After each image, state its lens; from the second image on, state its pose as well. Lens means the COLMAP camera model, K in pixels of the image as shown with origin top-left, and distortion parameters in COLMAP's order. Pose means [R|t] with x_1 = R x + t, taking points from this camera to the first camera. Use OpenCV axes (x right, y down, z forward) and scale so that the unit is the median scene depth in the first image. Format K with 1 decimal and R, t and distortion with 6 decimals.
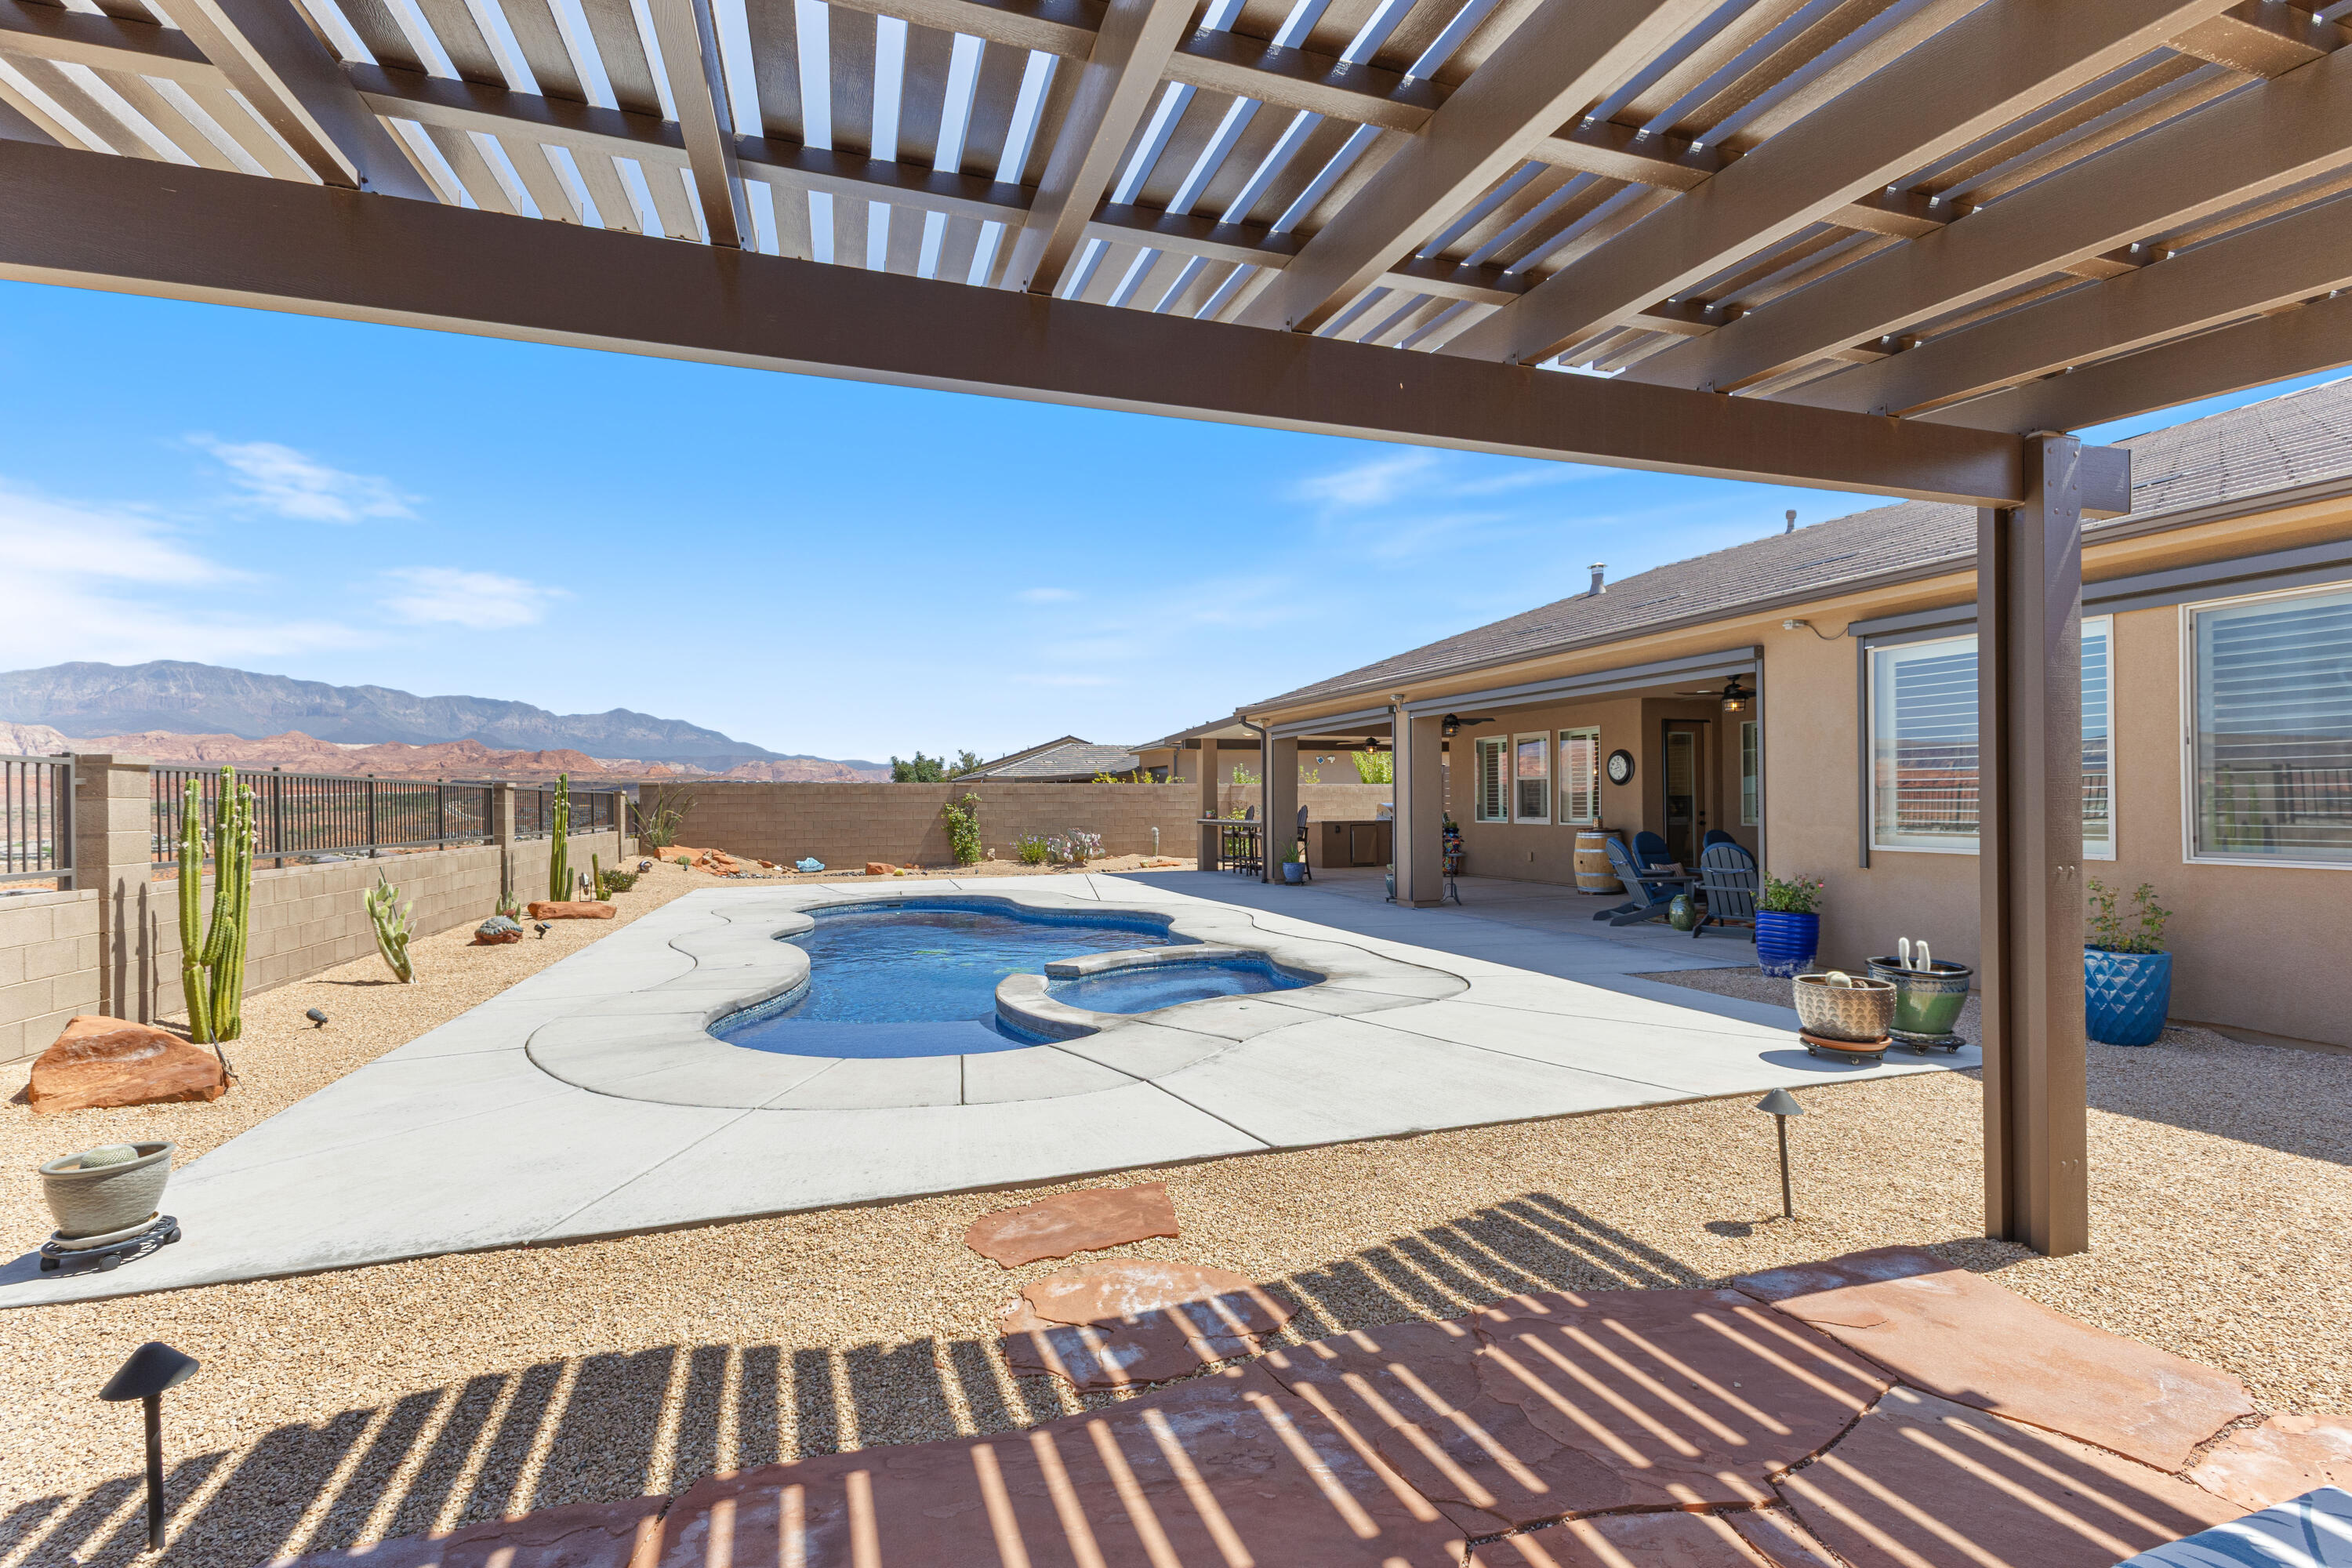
lens RADIAL K [[1024.8, 0, 1176.0], [0, 1024.8, 802.2], [0, 0, 1]] dist [0.014387, -0.002248]
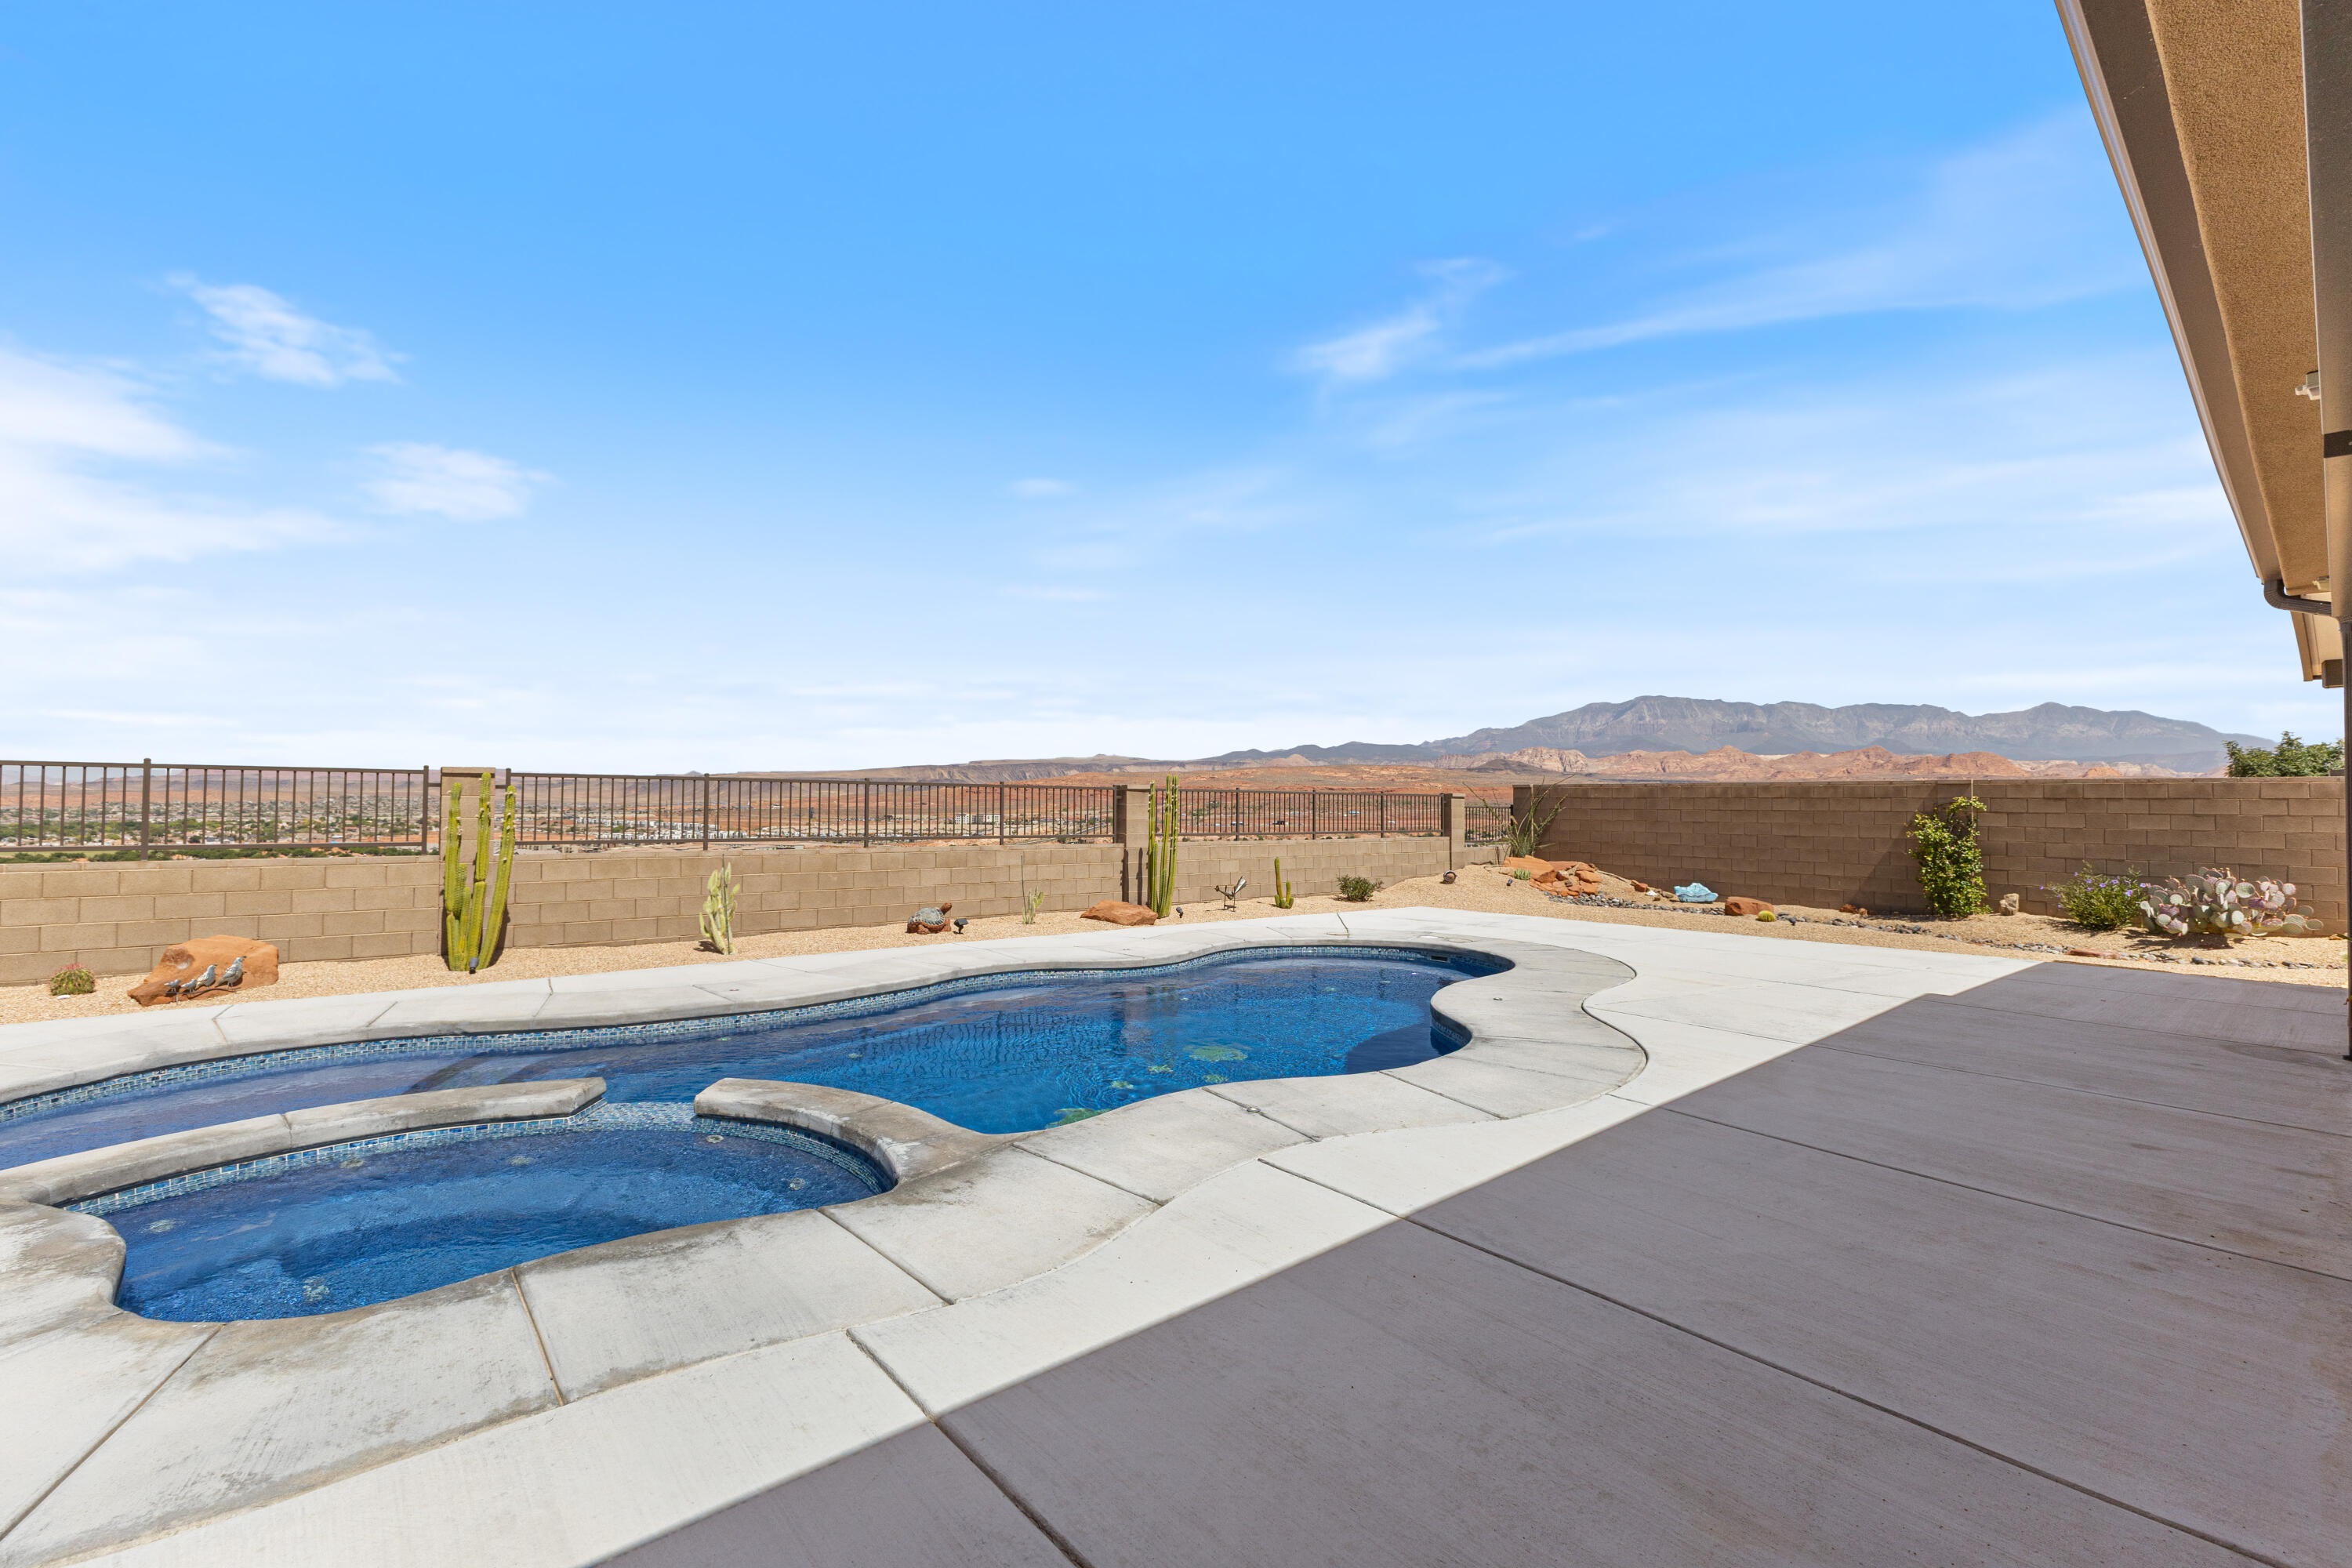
lens RADIAL K [[1021.8, 0, 1198.5], [0, 1021.8, 794.4], [0, 0, 1]] dist [0.014740, -0.002244]
pose [[0.376320, -0.000631, -0.926490, 0.175345], [-0.011701, 0.999917, -0.005433, -0.001379], [0.926416, 0.012886, 0.376281, 0.358647]]
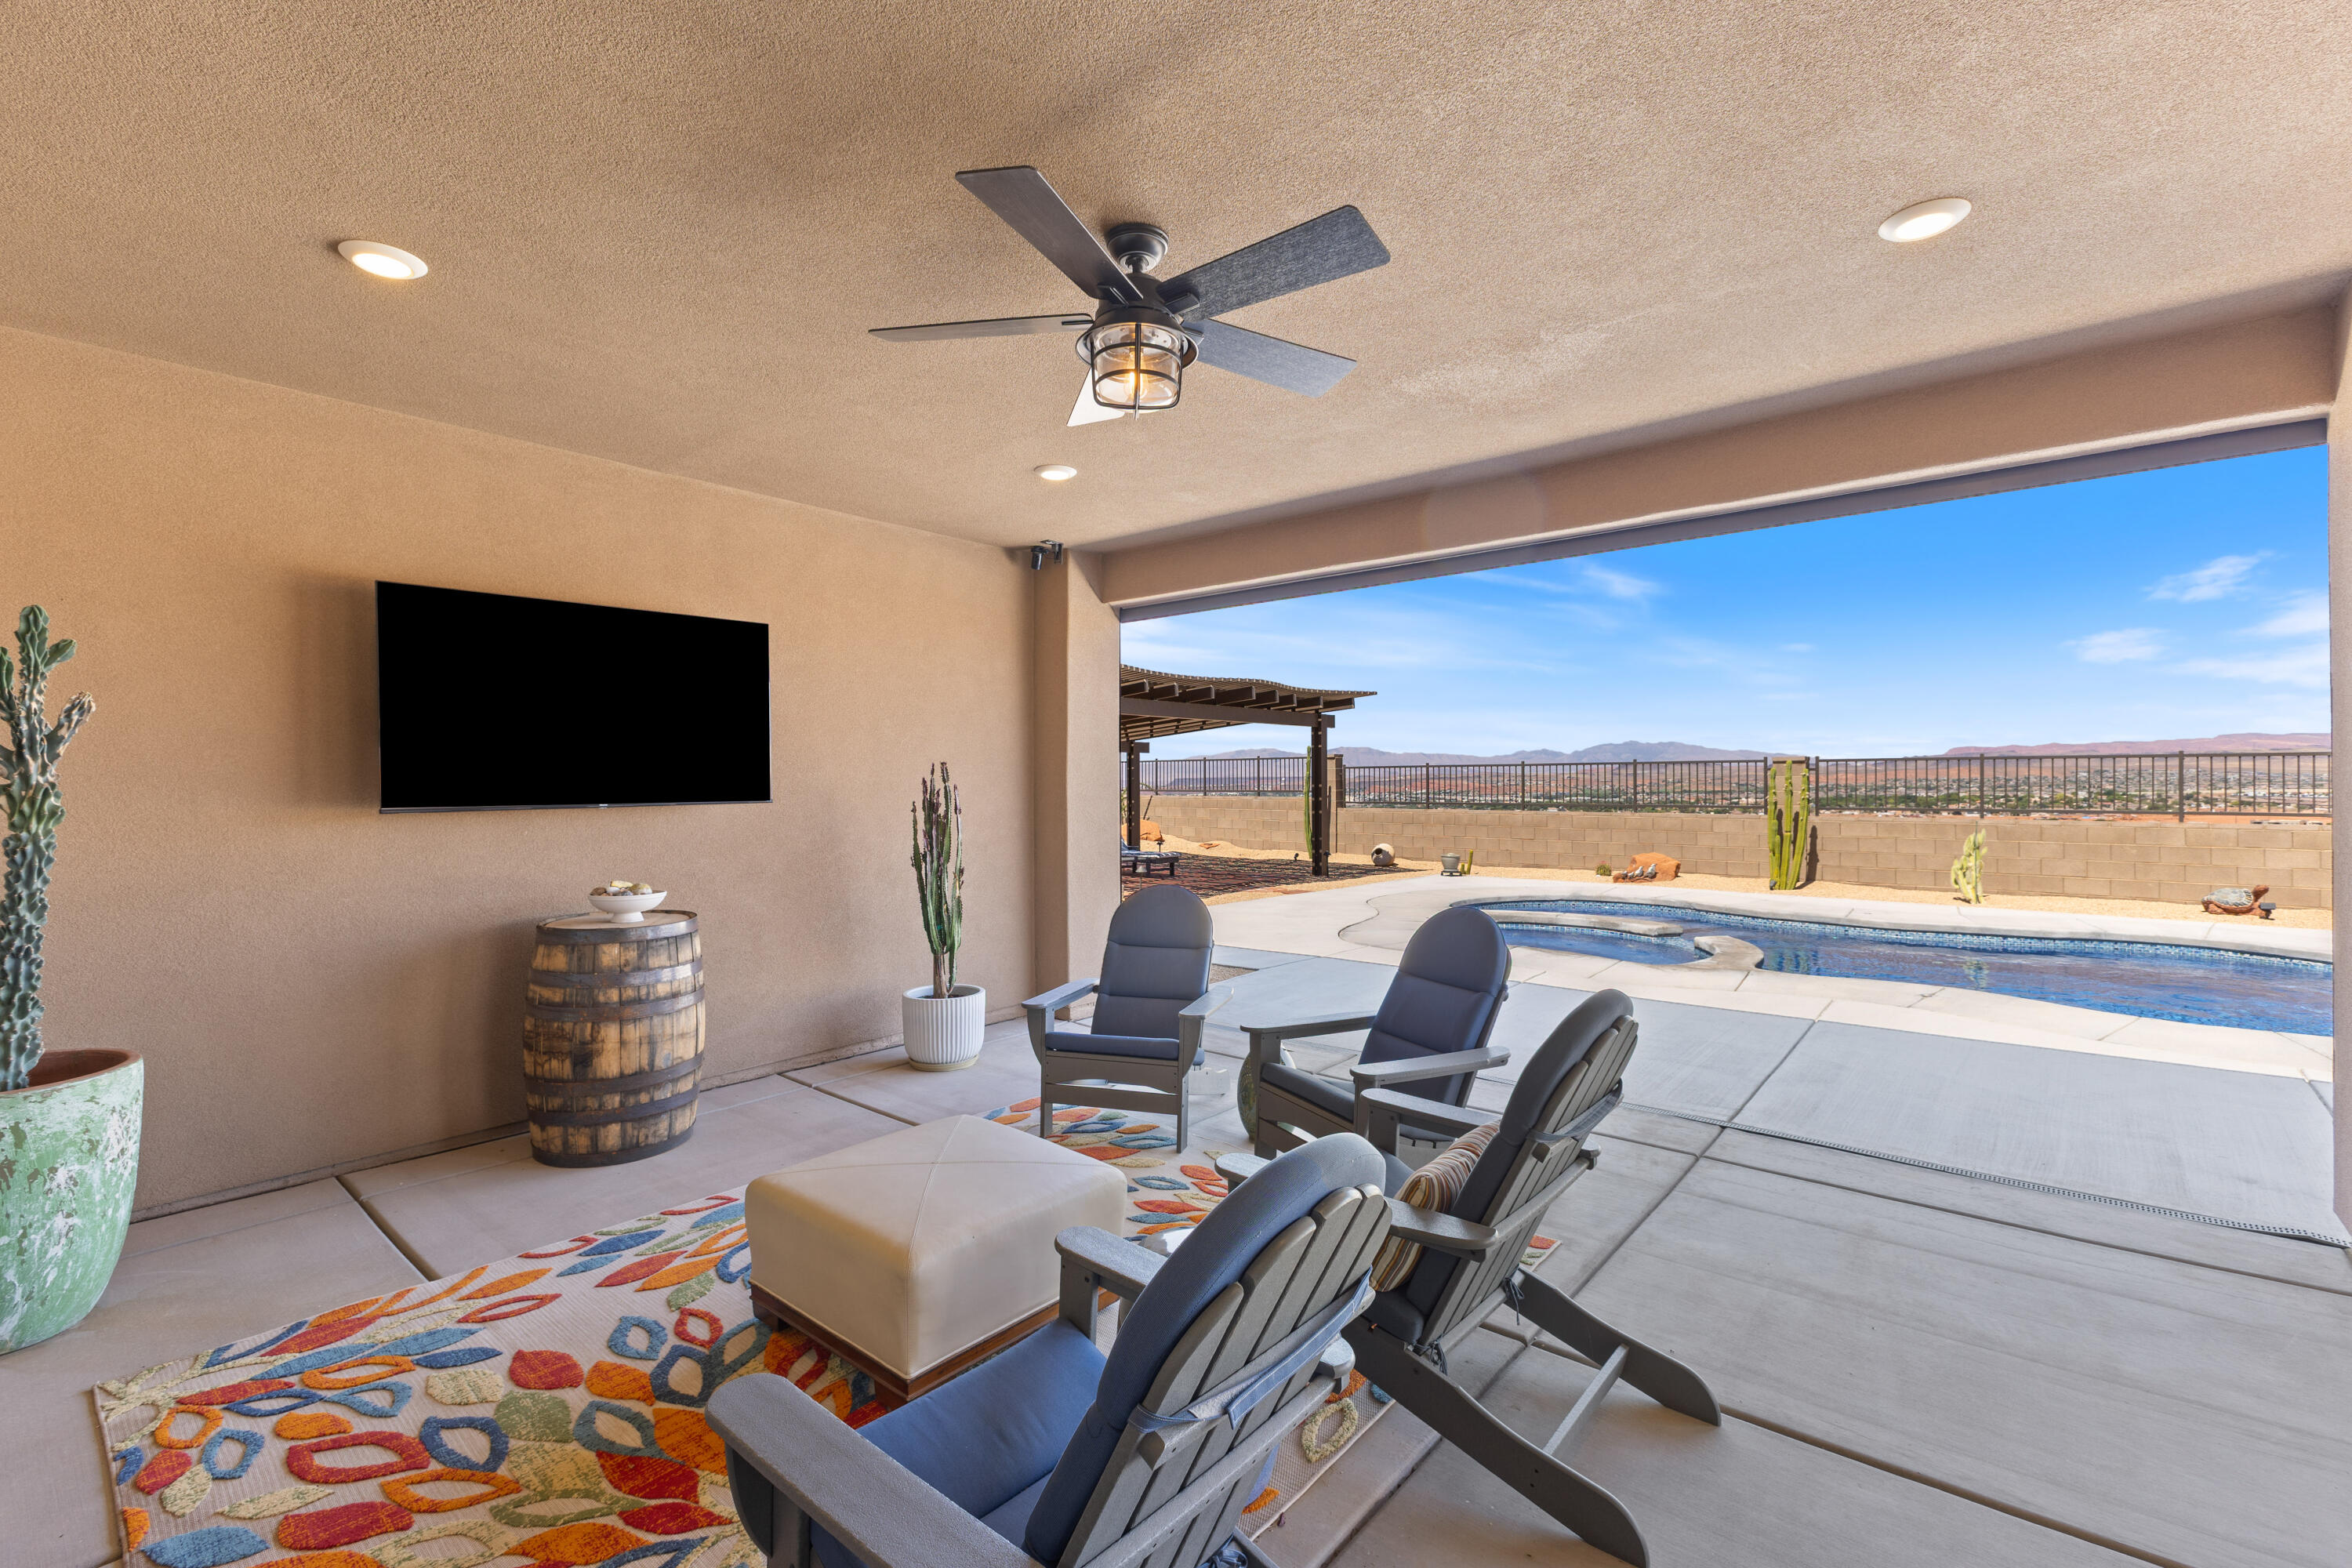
lens RADIAL K [[1021.8, 0, 1161.0], [0, 1021.8, 790.7], [0, 0, 1]] dist [0.014740, -0.002244]
pose [[-0.878877, 0.017978, -0.476710, 0.295070], [0.012387, 0.999813, 0.014868, -0.004170], [0.476888, 0.007162, -0.878935, 0.576268]]
